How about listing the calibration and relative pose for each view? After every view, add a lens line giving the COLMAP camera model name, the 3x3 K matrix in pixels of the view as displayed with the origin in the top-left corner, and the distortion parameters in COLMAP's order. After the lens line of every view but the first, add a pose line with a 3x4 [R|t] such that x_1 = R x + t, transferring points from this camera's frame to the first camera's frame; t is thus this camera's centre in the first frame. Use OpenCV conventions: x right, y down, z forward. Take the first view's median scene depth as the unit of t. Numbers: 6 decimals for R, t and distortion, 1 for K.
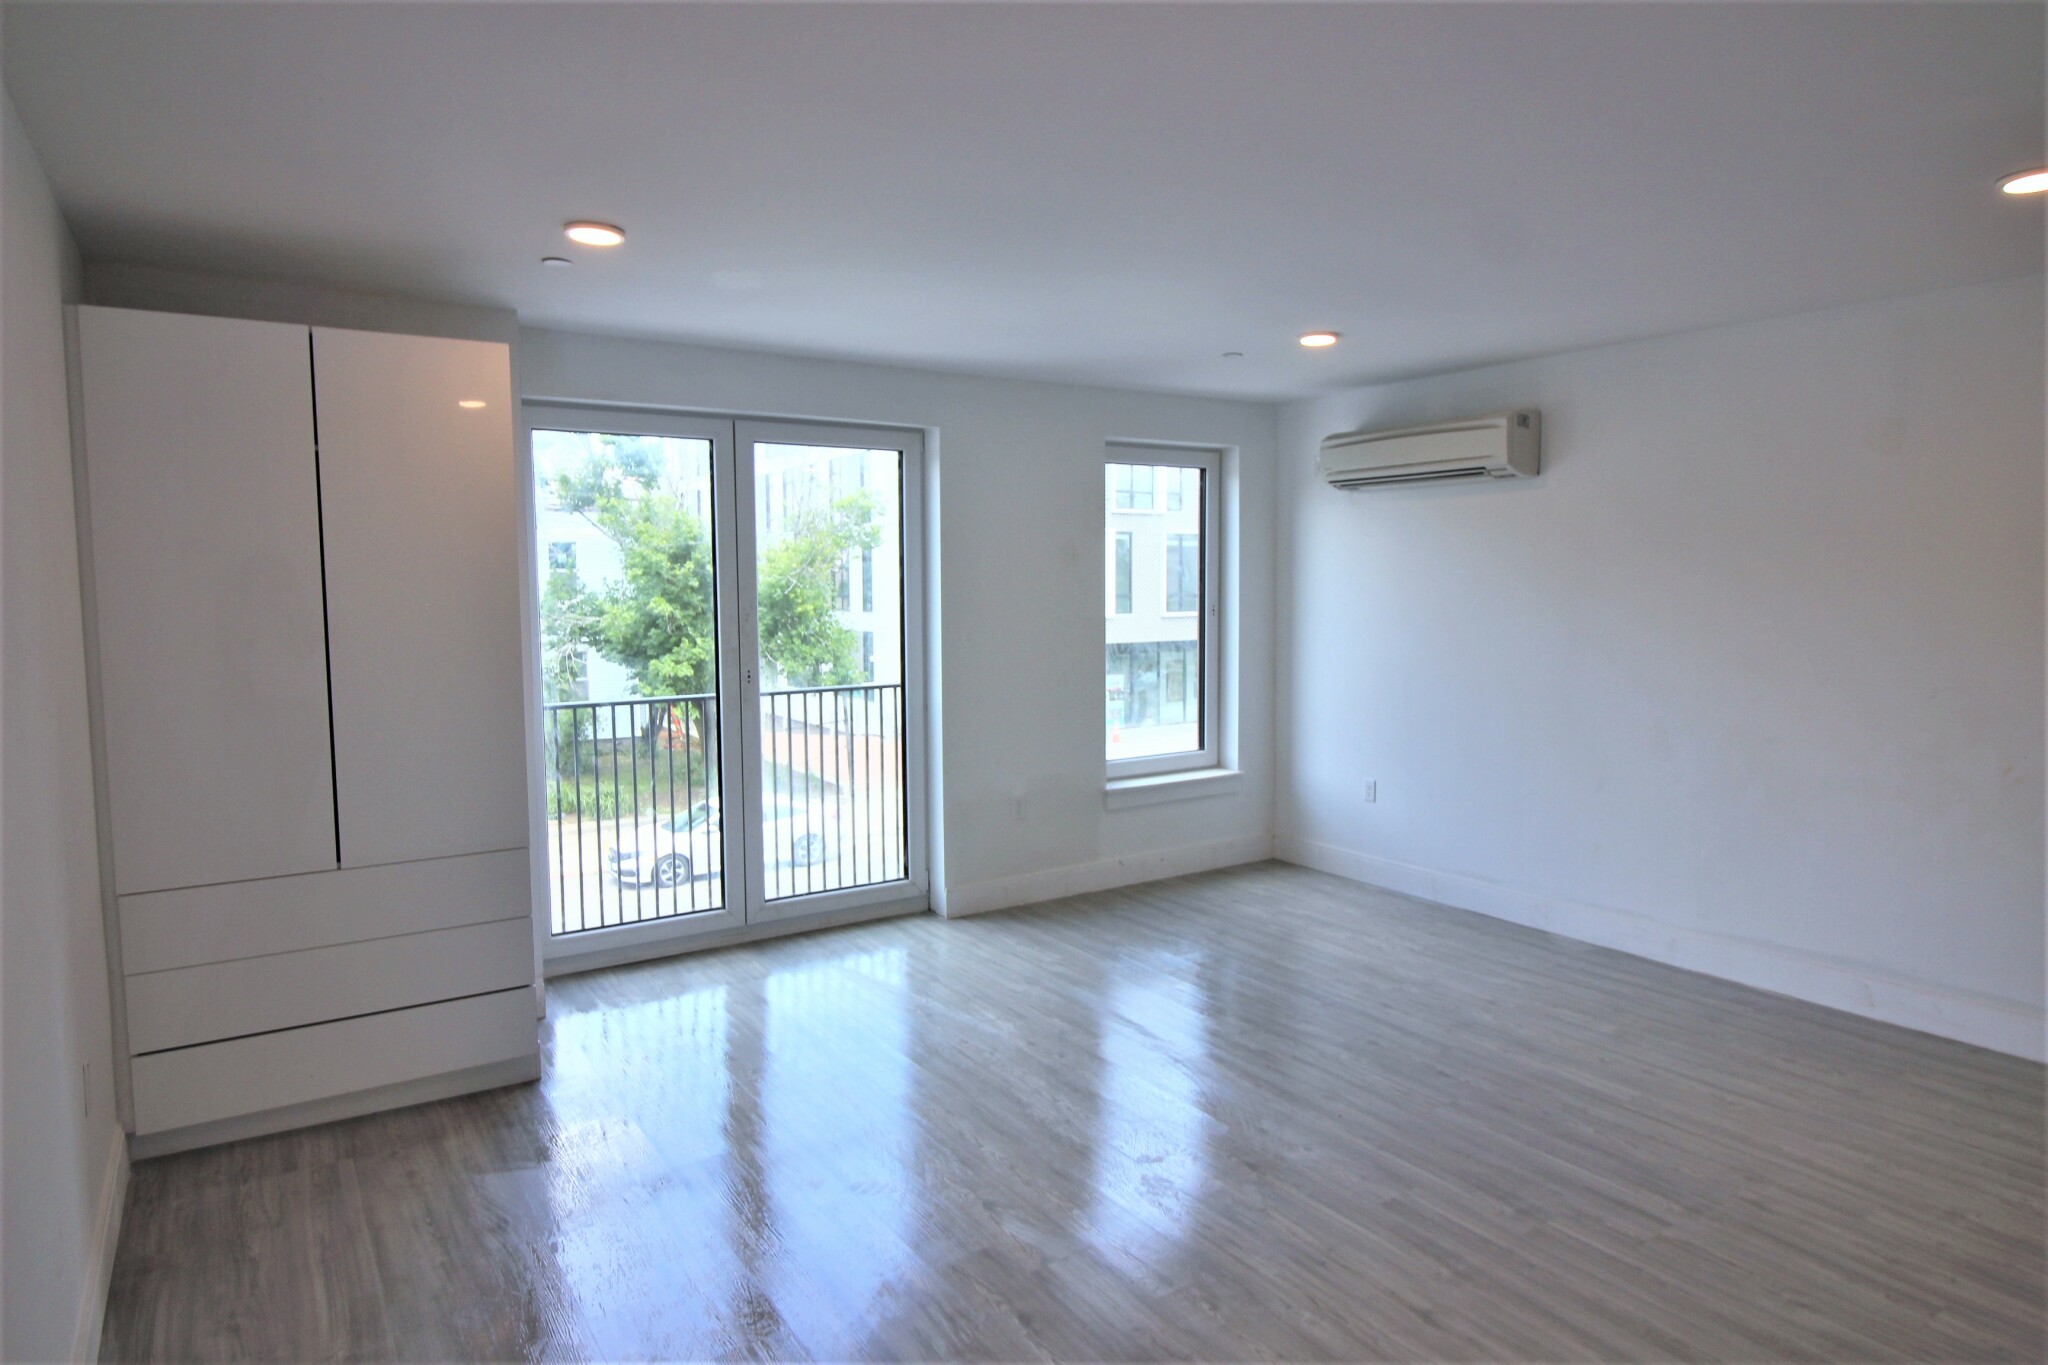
lens RADIAL K [[1161.2, 0, 1010.5], [0, 1161.2, 669.5], [0, 0, 1]] dist [-0.013860, -0.002063]
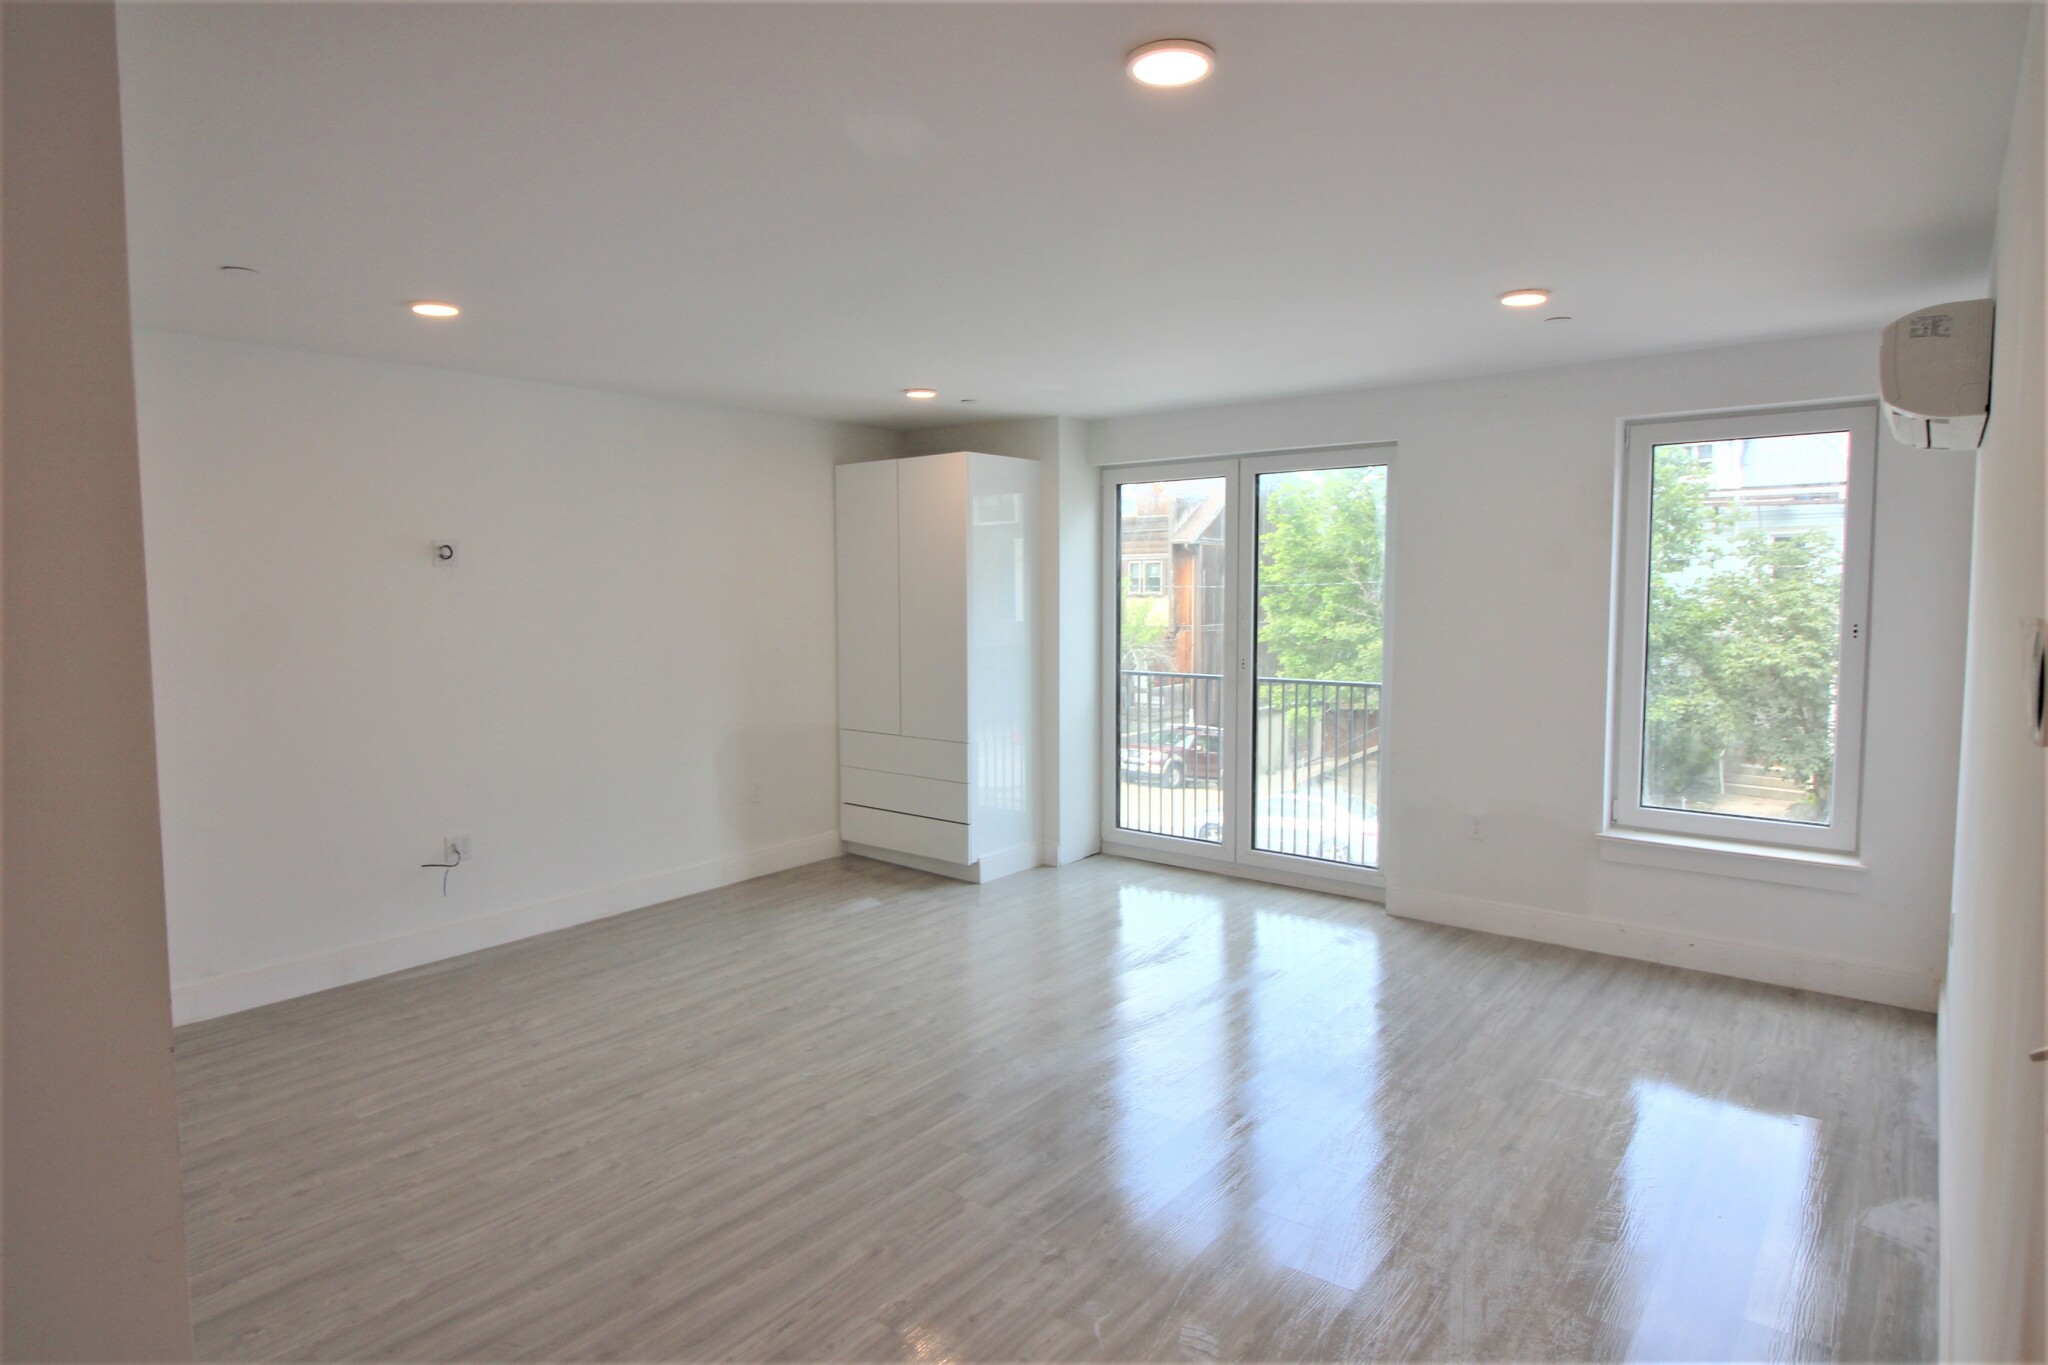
lens RADIAL K [[1161.2, 0, 1010.5], [0, 1161.2, 669.5], [0, 0, 1]] dist [-0.013860, -0.002063]
pose [[0.314391, 0.077958, -0.946087, 0.852837], [-0.075404, 0.995524, 0.056975, -0.038806], [0.946294, 0.053427, 0.318862, 0.360868]]
